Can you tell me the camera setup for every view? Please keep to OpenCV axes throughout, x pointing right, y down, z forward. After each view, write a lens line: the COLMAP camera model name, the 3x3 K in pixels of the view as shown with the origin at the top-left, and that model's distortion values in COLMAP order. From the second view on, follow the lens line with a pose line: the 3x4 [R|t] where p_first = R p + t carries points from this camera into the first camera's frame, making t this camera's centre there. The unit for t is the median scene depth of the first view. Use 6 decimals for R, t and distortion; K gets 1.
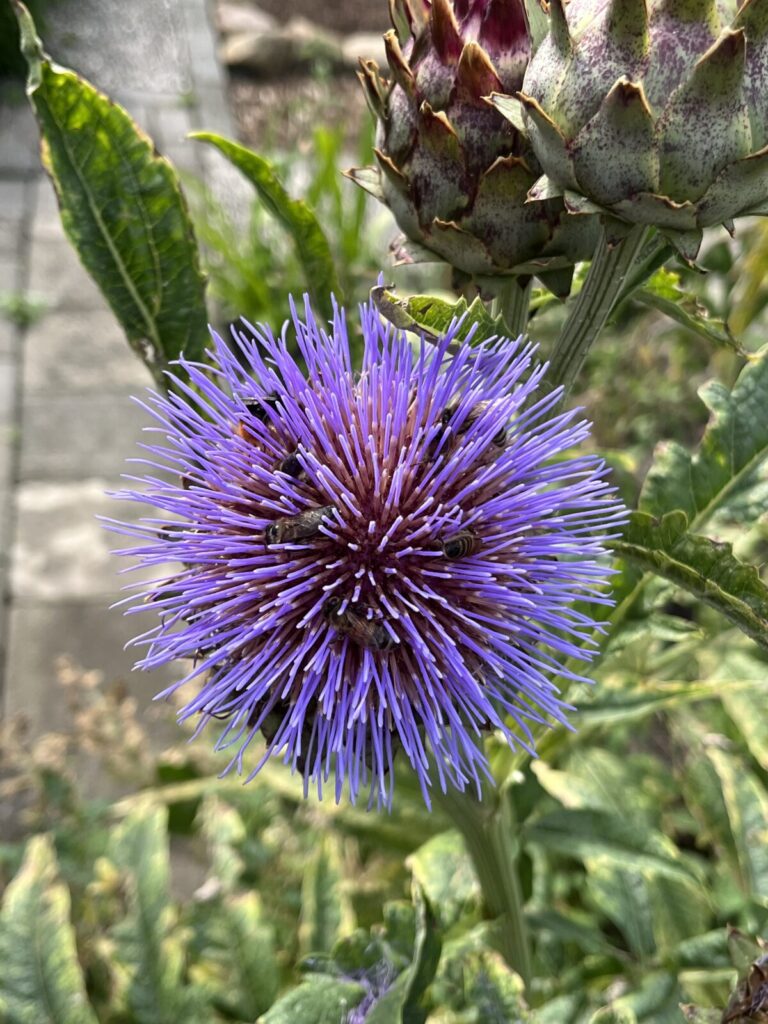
lens RADIAL K [[1200.6, 0, 392.8], [0, 1200.6, 506.4], [0, 0, 1]] dist [0.002773, 0.000000]
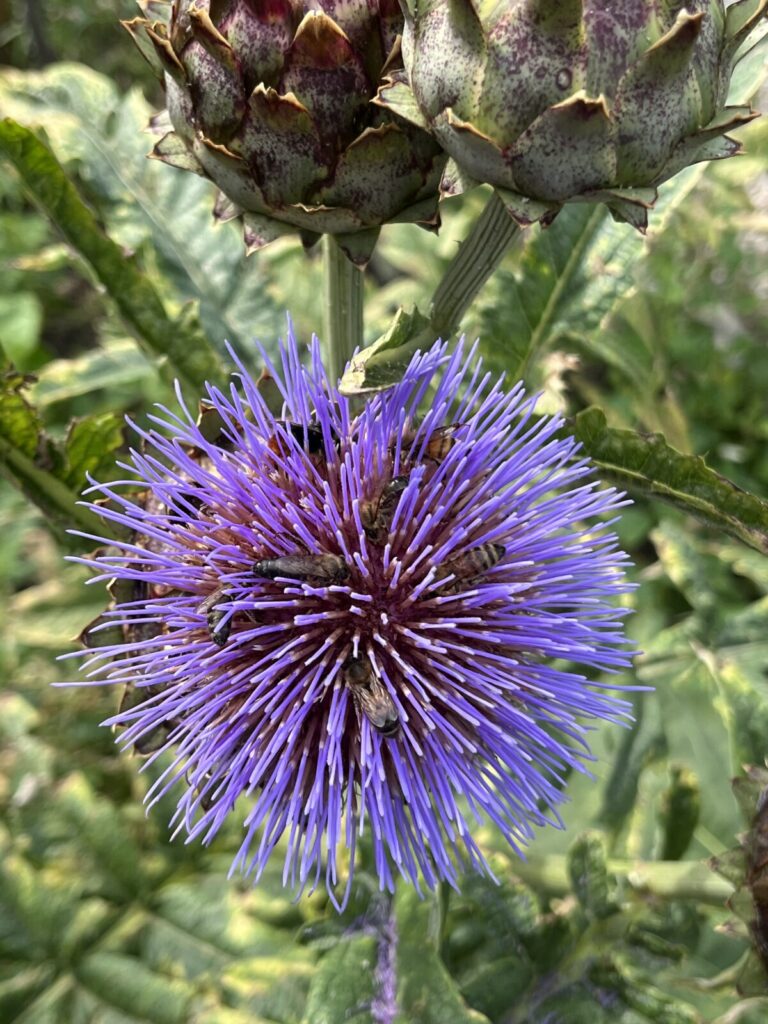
lens RADIAL K [[1345.5, 0, 378.1], [0, 1345.5, 519.0], [0, 0, 1]] dist [0.010803, 0.000000]
pose [[0.926308, -0.323779, 0.192669, -0.213340], [0.270249, 0.927295, 0.259017, -0.338856], [-0.262525, -0.187861, 0.946461, 0.061014]]
